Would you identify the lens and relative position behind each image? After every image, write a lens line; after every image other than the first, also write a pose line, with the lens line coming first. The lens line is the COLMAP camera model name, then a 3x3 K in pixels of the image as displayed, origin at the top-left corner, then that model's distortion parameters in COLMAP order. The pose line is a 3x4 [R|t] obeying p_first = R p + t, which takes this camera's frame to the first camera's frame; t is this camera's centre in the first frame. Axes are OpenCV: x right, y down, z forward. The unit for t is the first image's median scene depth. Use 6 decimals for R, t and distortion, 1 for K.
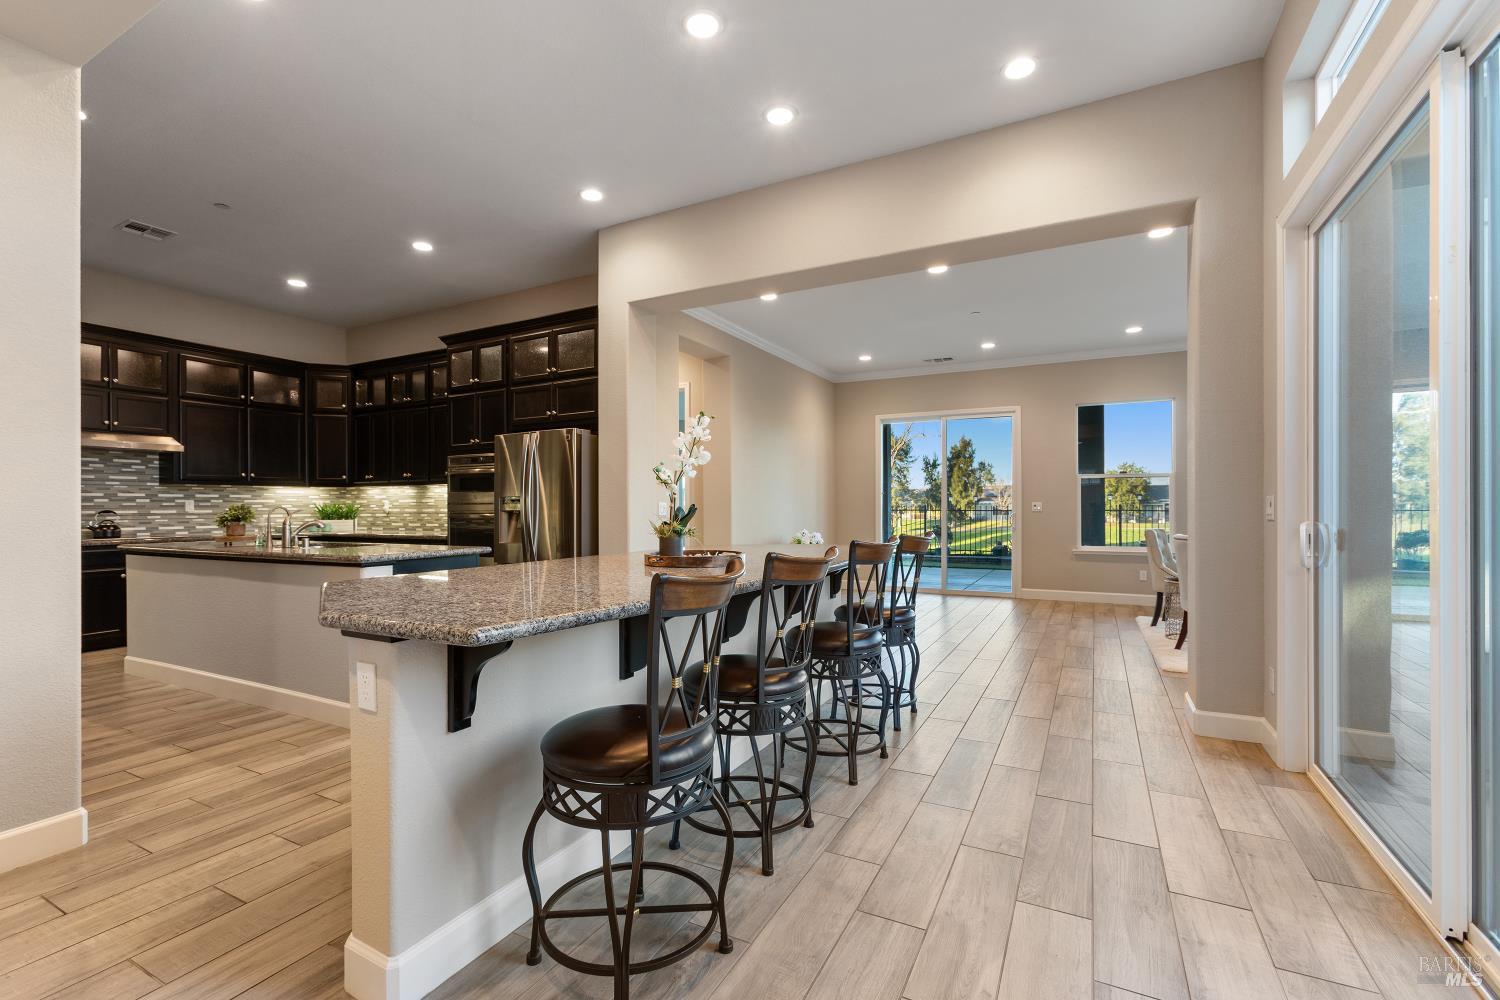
lens RADIAL K [[671.0, 0, 740.2], [0, 671.0, 506.6], [0, 0, 1]] dist [-0.011164, 0.006025]
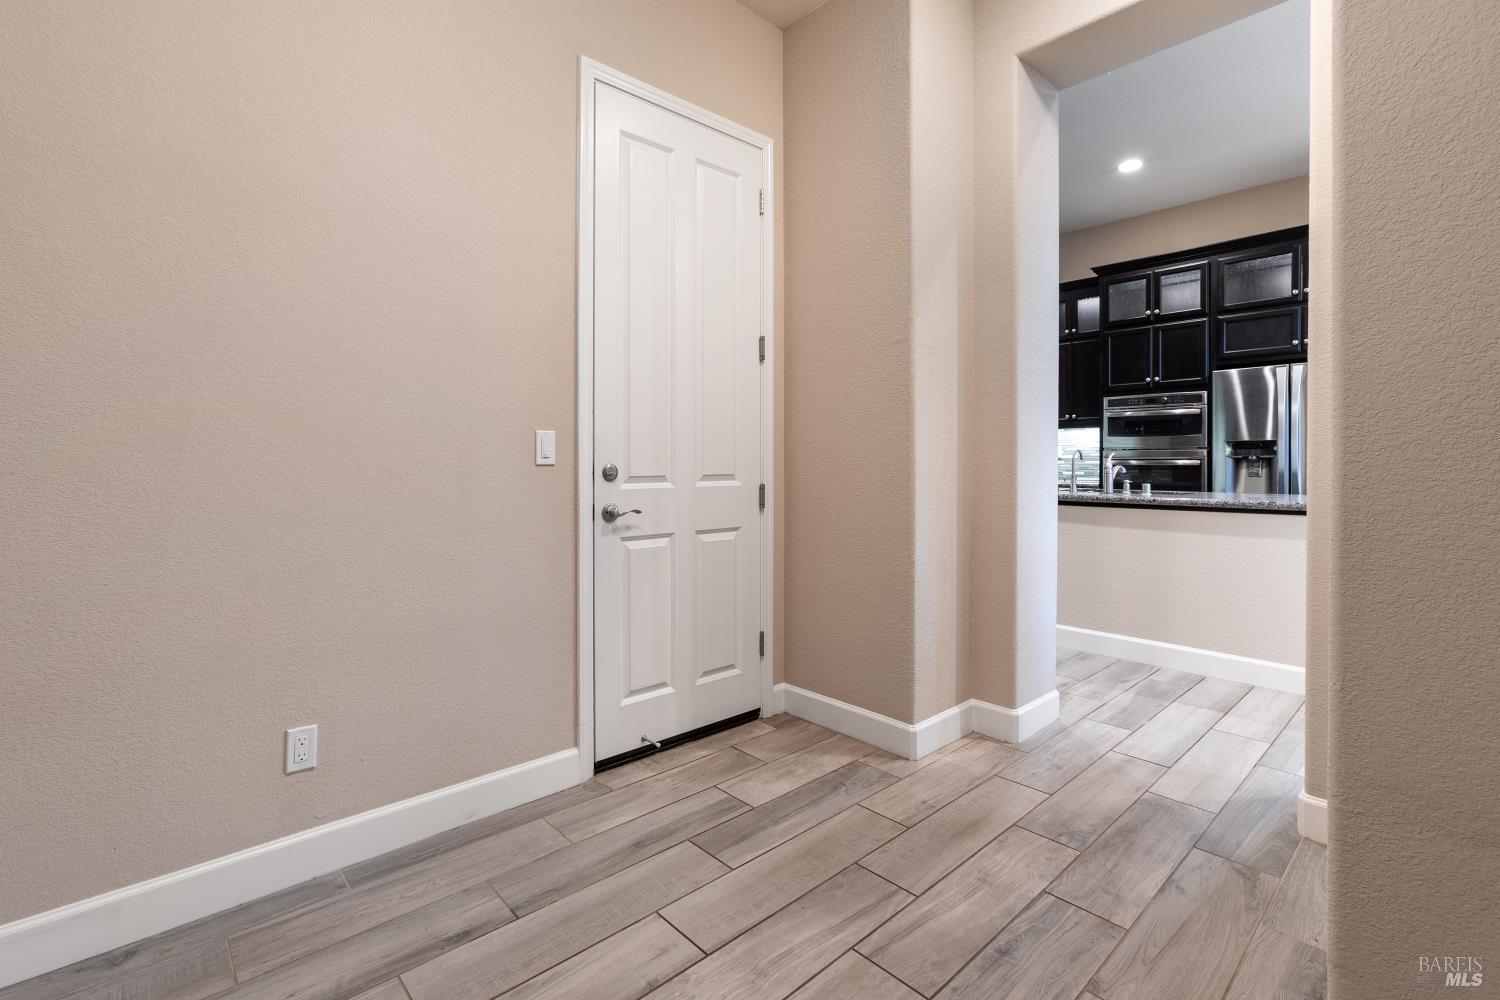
lens RADIAL K [[671.0, 0, 760.4], [0, 671.0, 475.2], [0, 0, 1]] dist [-0.011164, 0.006025]
pose [[0.953670, 0.016131, -0.300422, -0.596154], [-0.012637, 0.999828, 0.013568, 0.024372], [0.300590, -0.009143, 0.953710, -0.016945]]
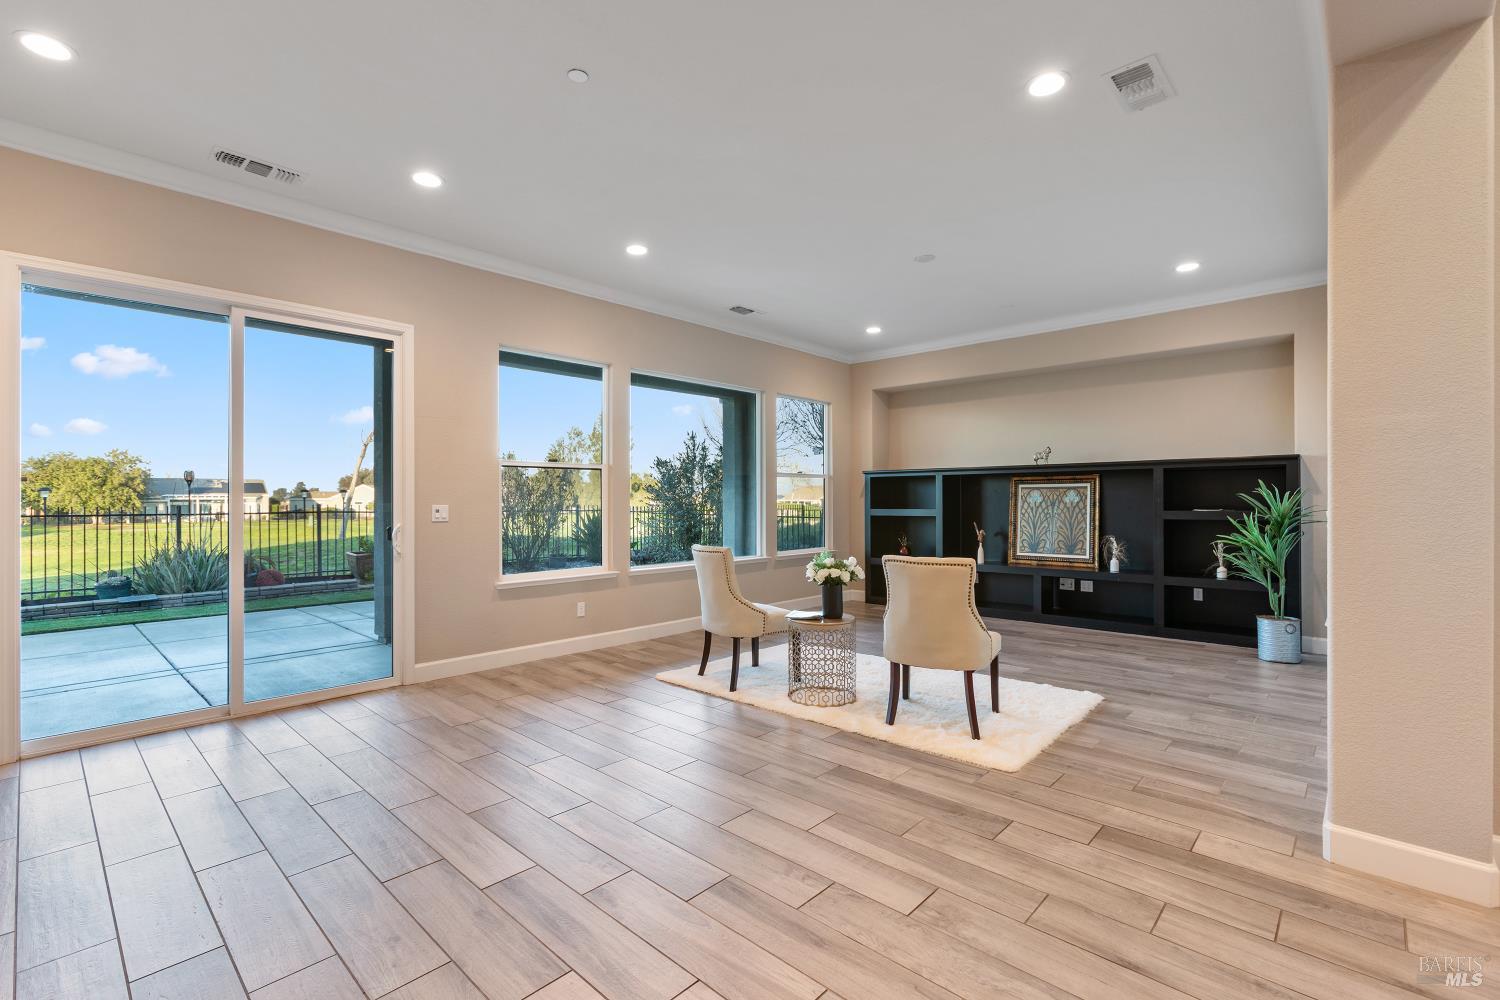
lens RADIAL K [[671.0, 0, 752.9], [0, 671.0, 505.0], [0, 0, 1]] dist [-0.011164, 0.006025]
pose [[0.252757, -0.003863, 0.967522, -0.033652], [0.000862, 0.999993, 0.003768, -0.009615], [-0.967529, -0.000119, 0.252758, 0.810994]]
